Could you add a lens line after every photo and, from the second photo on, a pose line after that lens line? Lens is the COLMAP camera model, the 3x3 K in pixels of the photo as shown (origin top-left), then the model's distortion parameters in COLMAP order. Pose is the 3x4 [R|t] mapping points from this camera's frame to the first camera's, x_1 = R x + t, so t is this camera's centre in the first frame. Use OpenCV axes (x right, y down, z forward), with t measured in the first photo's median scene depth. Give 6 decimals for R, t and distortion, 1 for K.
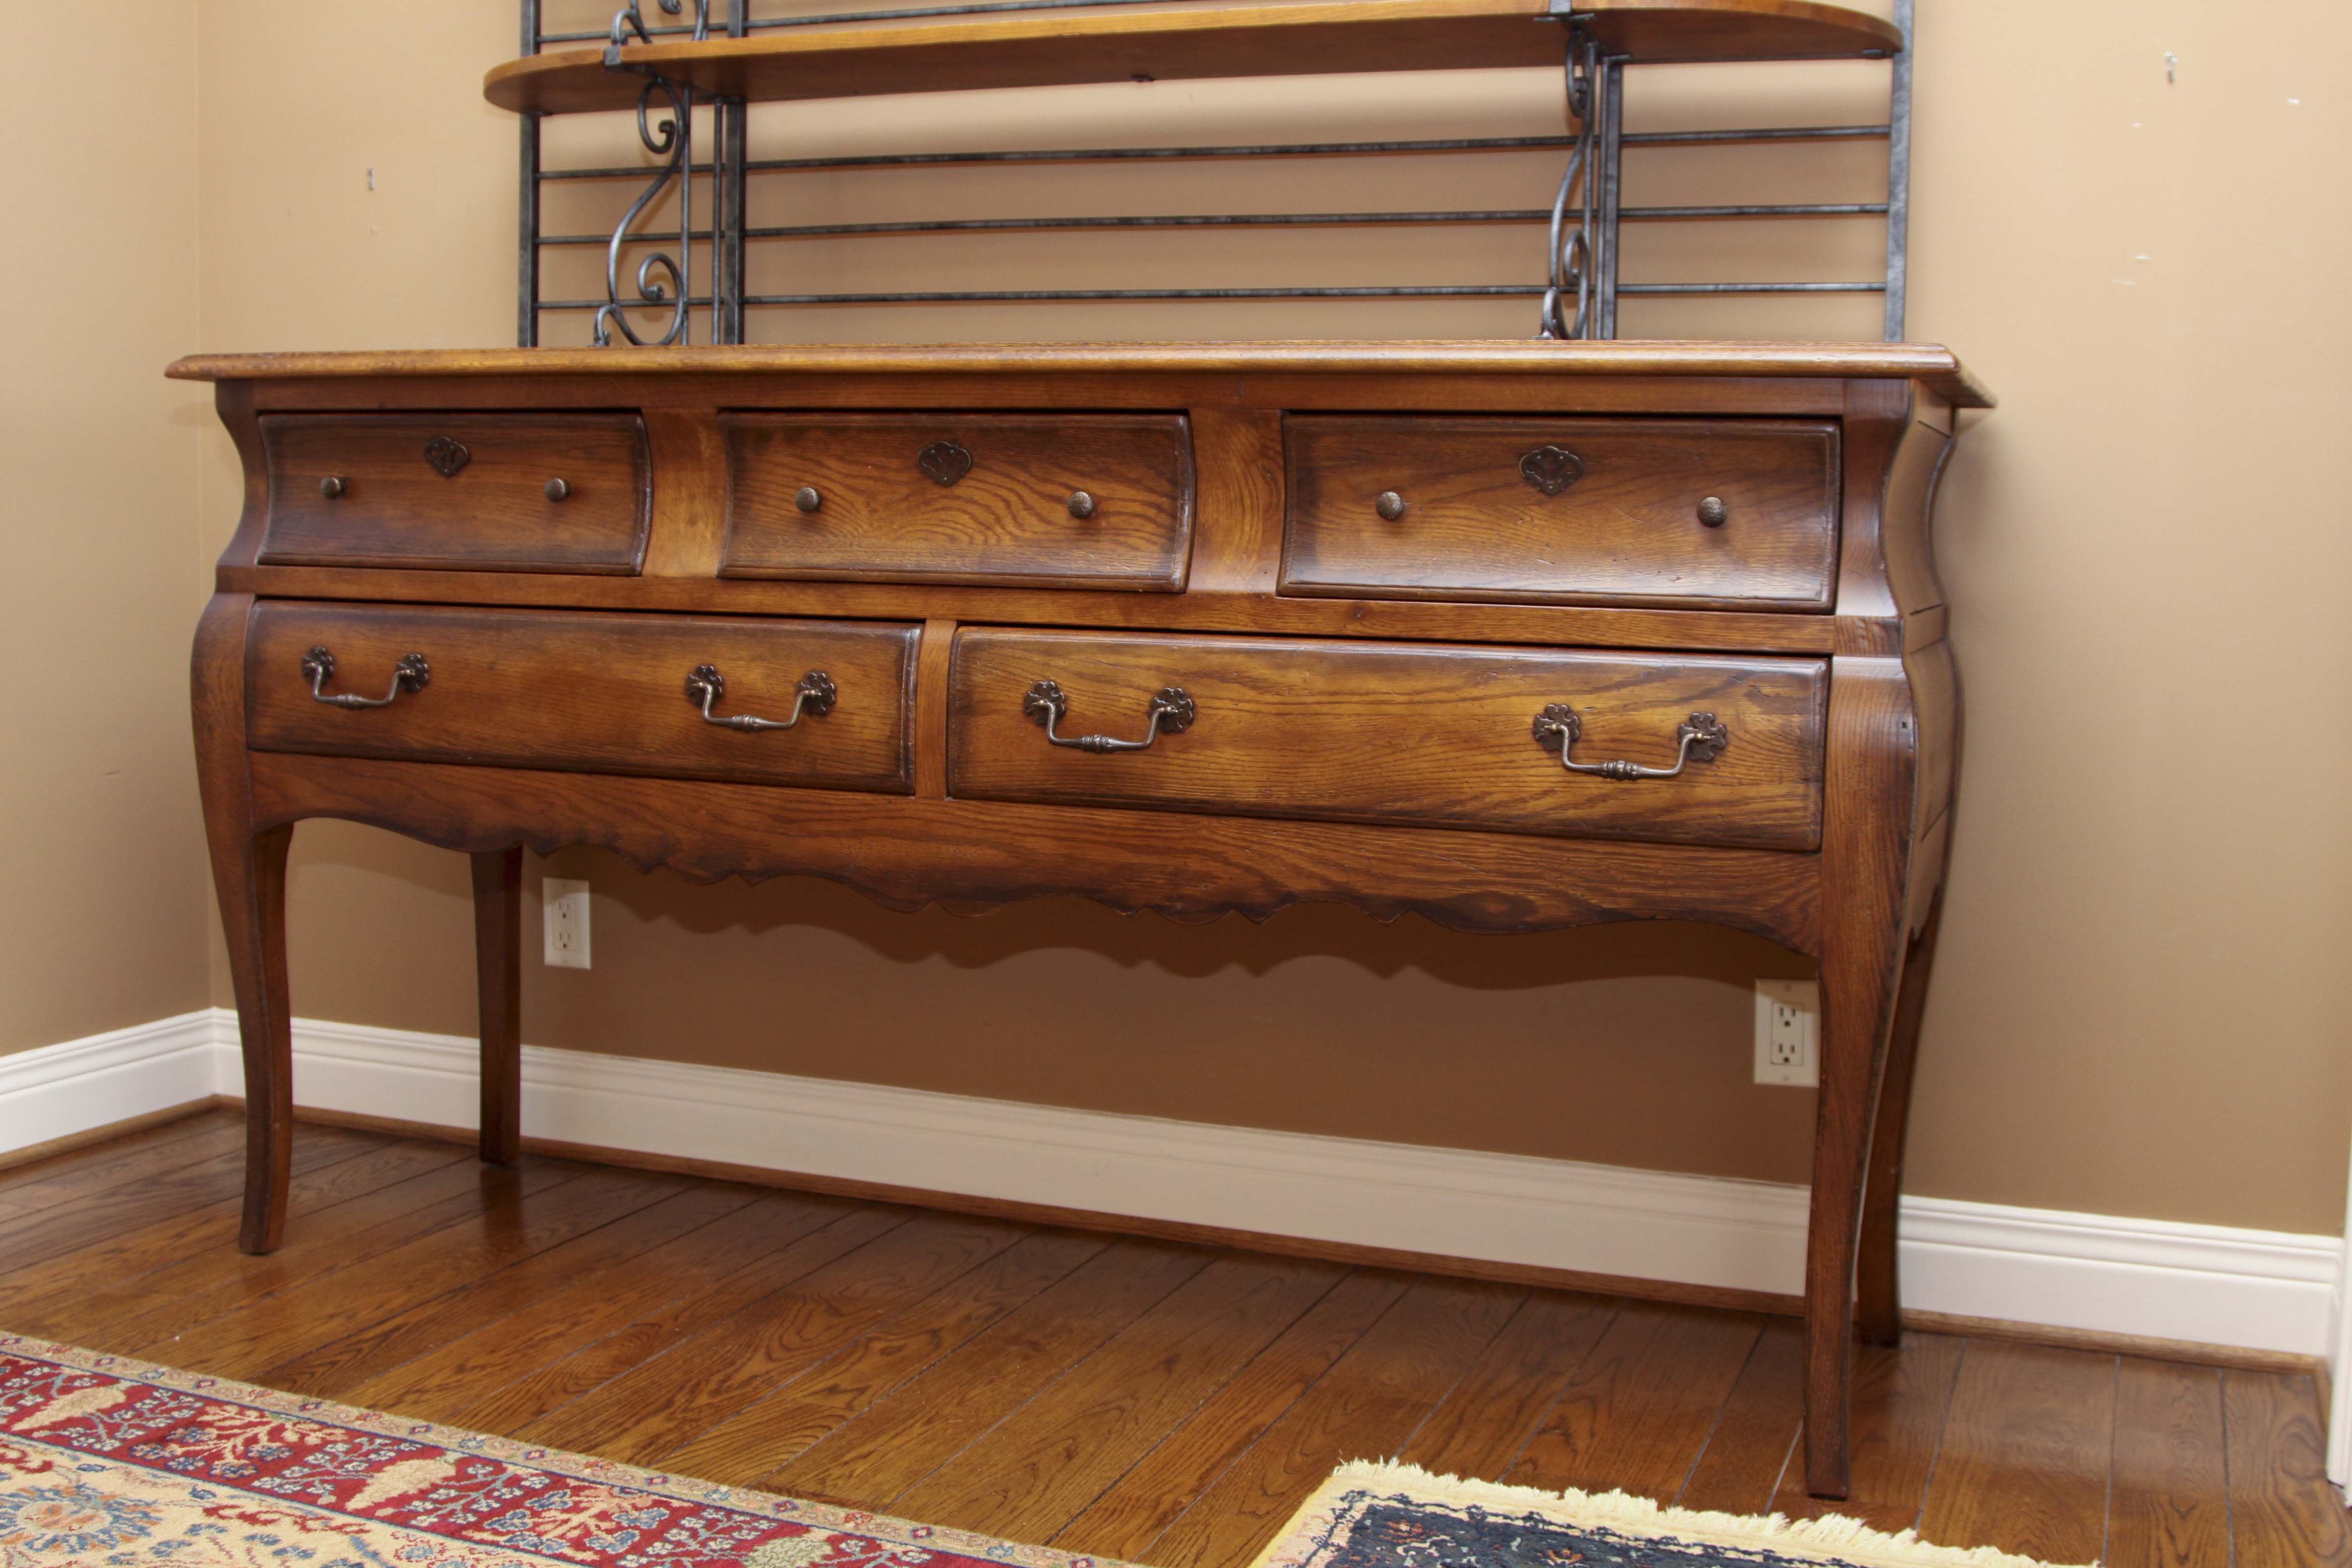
lens RADIAL K [[2464.8, 0, 1211.6], [0, 2464.8, 787.5], [0, 0, 1]] dist [-0.144774, 0.073969]
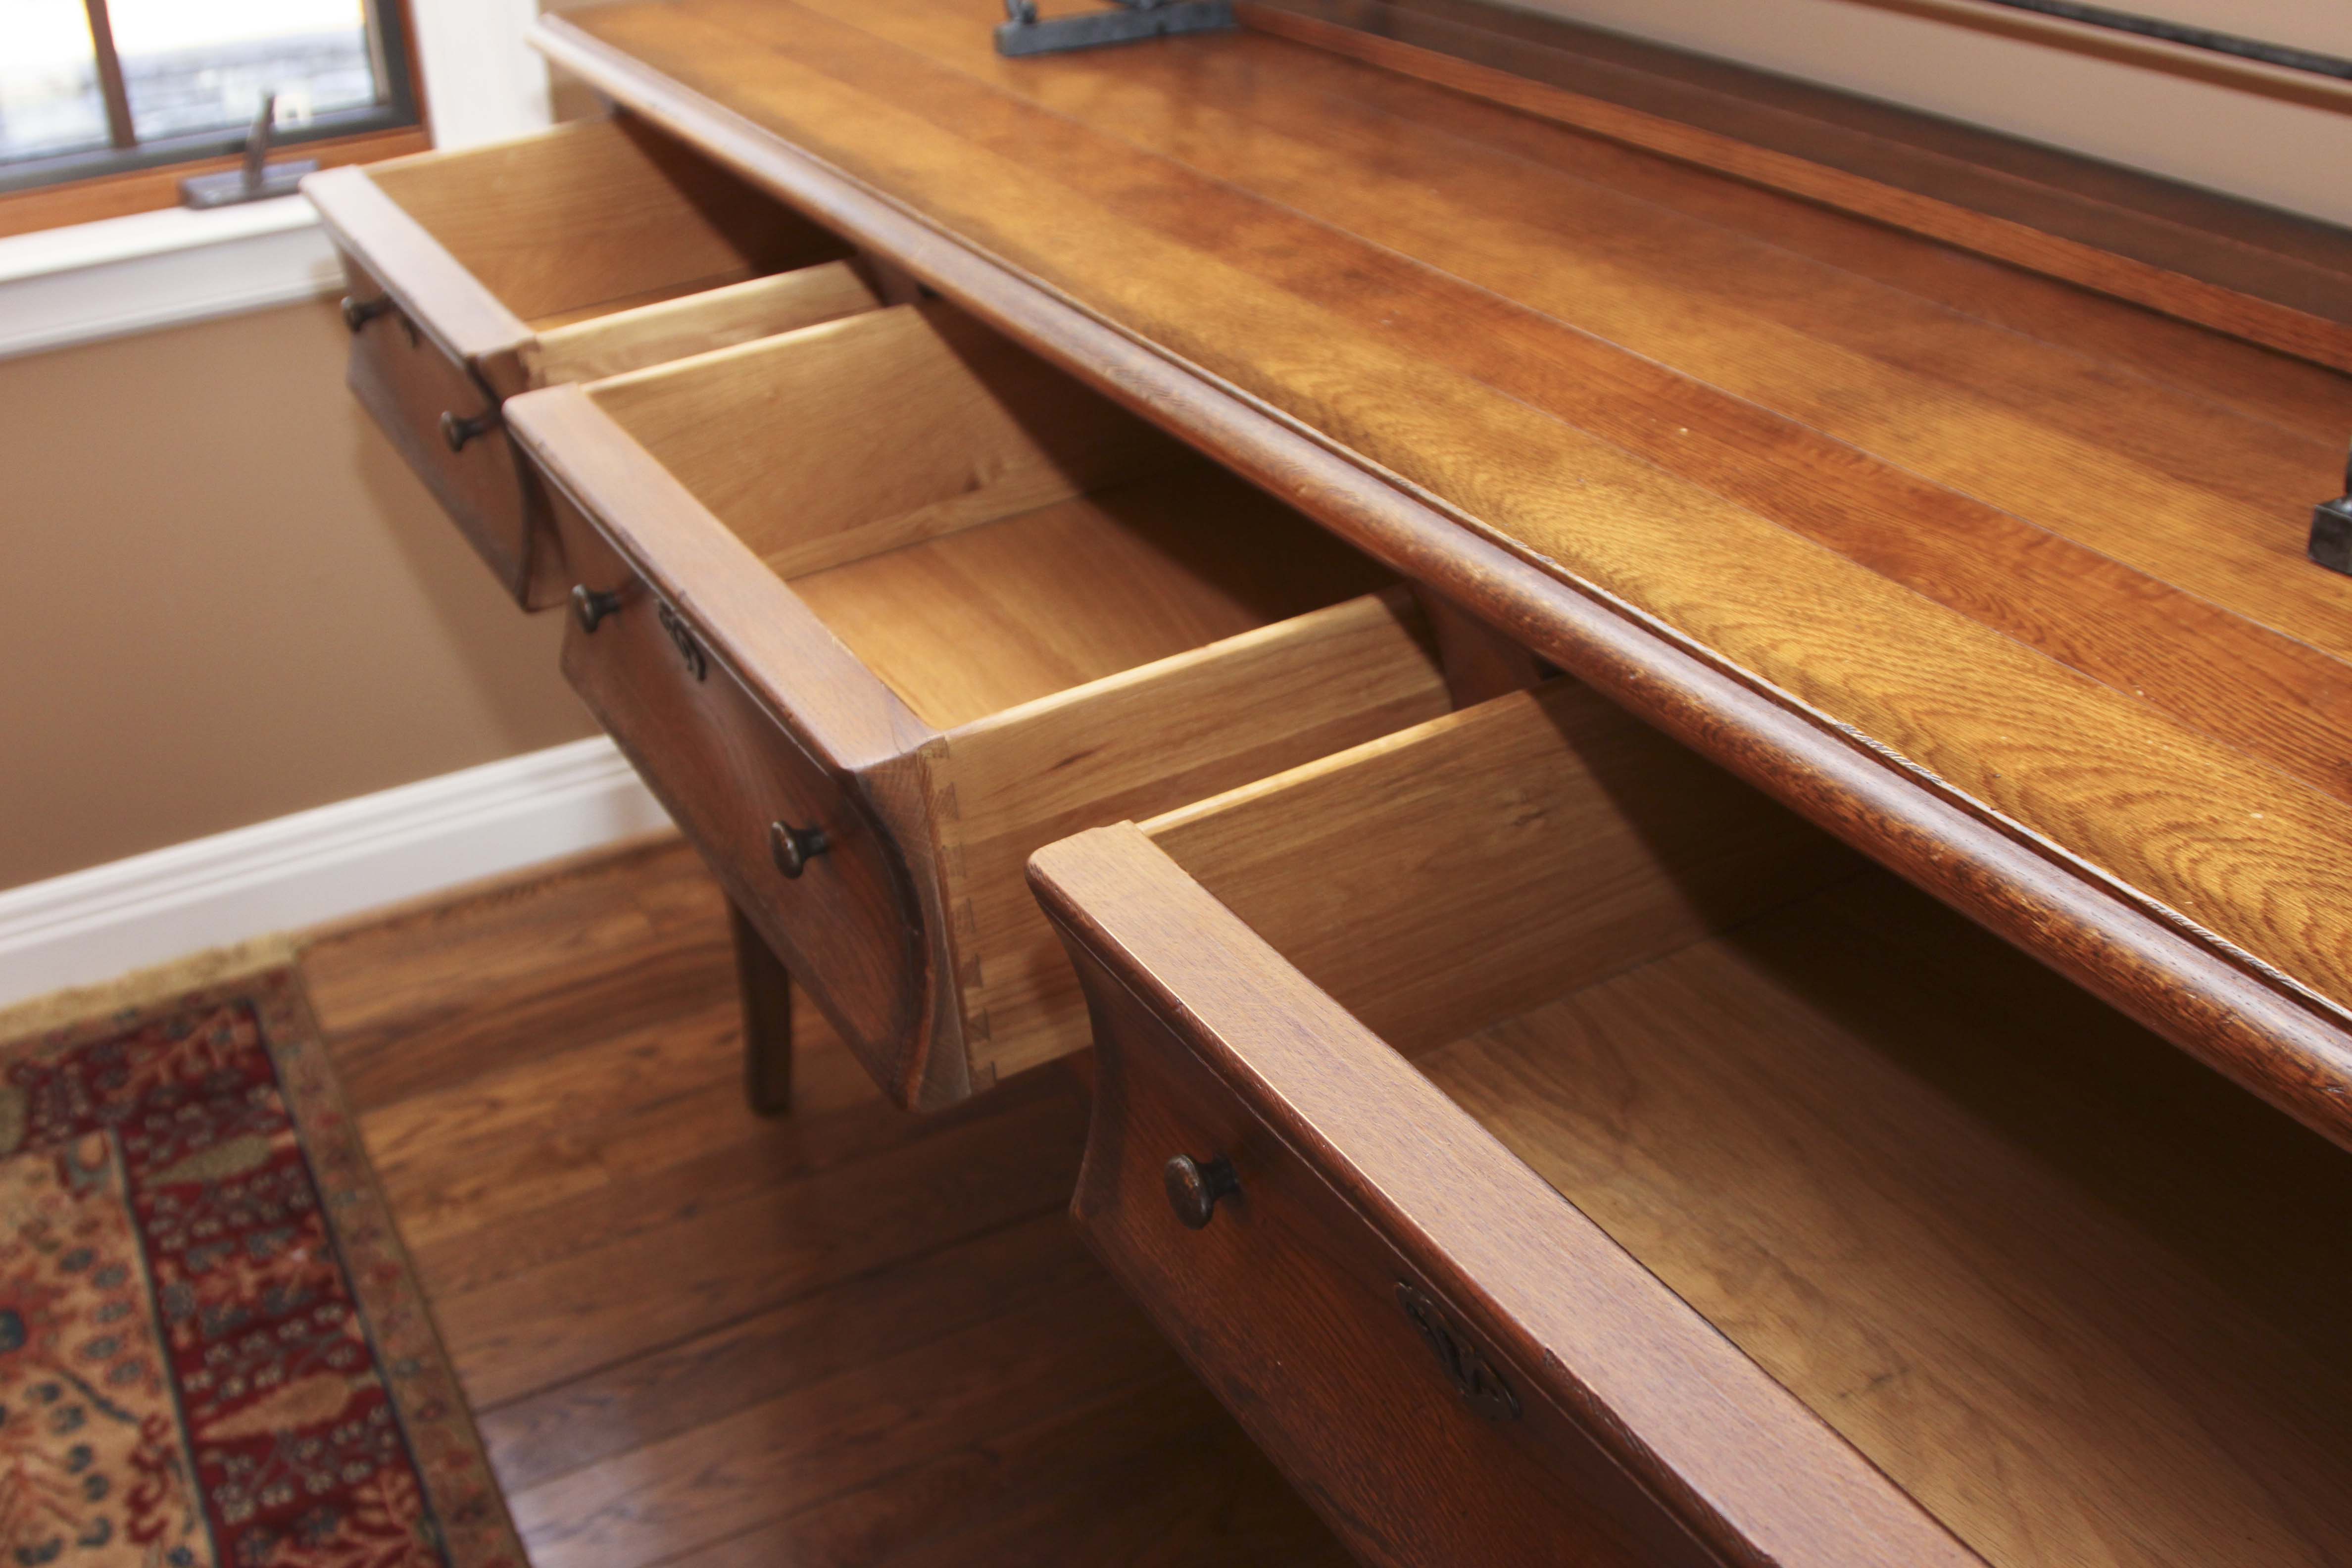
lens RADIAL K [[2464.8, 0, 1211.6], [0, 2464.8, 787.5], [0, 0, 1]] dist [-0.144774, 0.073969]
pose [[0.763408, 0.261691, -0.590530, 0.220960], [-0.016877, 0.922021, 0.386773, -0.273089], [0.645696, -0.285299, 0.708295, 0.614360]]
